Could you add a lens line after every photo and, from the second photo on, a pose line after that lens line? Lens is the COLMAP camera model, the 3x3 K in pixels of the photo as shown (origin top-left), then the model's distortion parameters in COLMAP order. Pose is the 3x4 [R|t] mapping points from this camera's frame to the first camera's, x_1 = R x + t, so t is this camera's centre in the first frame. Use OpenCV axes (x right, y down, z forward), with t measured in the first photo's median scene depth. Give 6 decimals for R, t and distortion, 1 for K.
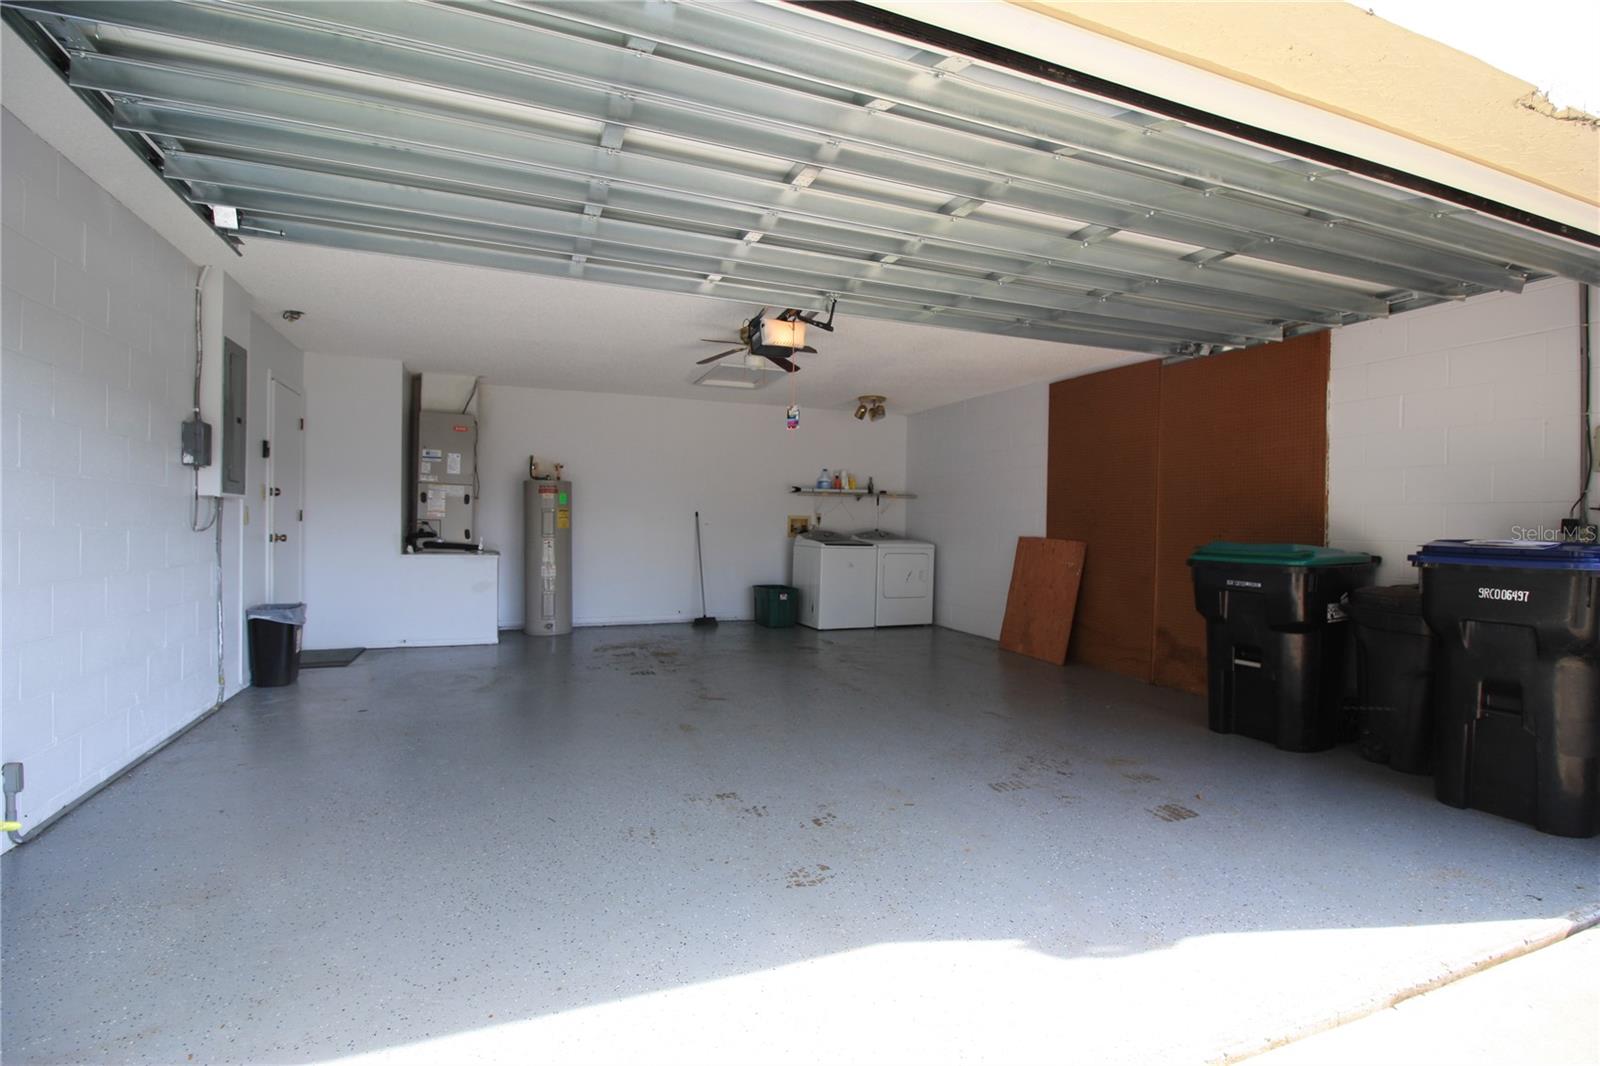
lens RADIAL K [[754.6, 0, 804.2], [0, 754.6, 524.5], [0, 0, 1]] dist [0.000134, -0.012871]
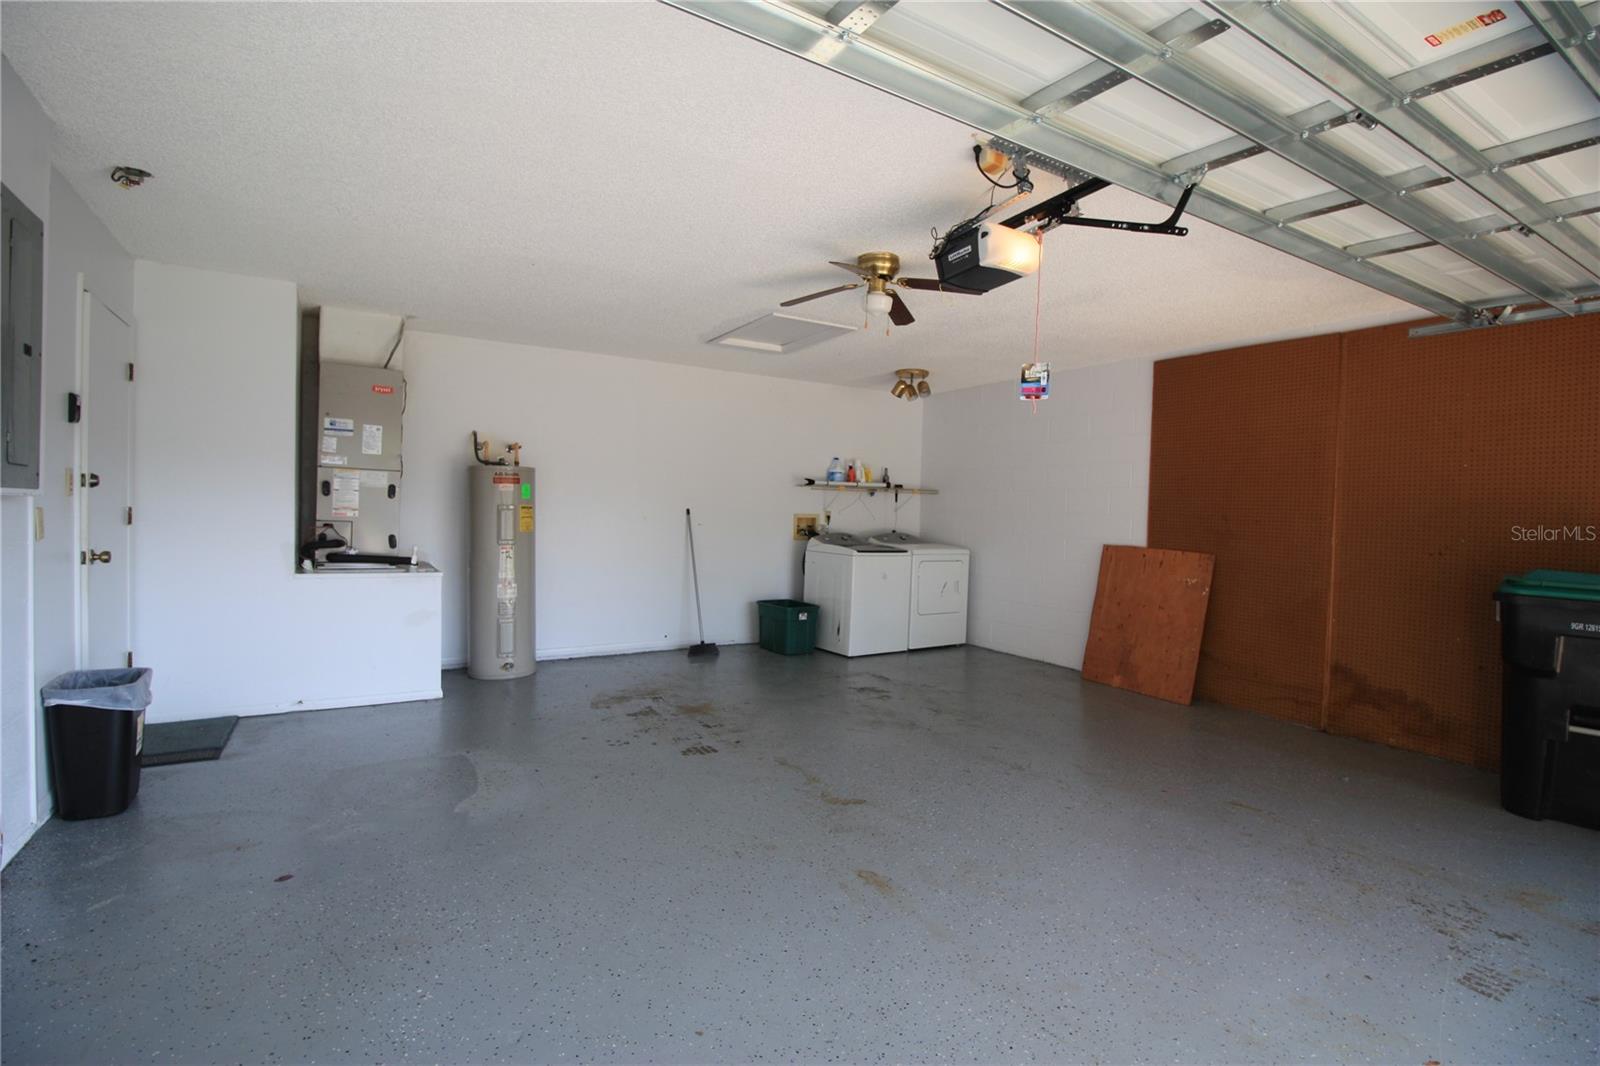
lens RADIAL K [[754.6, 0, 804.2], [0, 754.6, 524.5], [0, 0, 1]] dist [0.000134, -0.012871]
pose [[0.984425, 0.005363, 0.175723, -0.192830], [-0.008597, 0.999807, 0.017650, -0.018429], [-0.175595, -0.018886, 0.984281, 0.245046]]
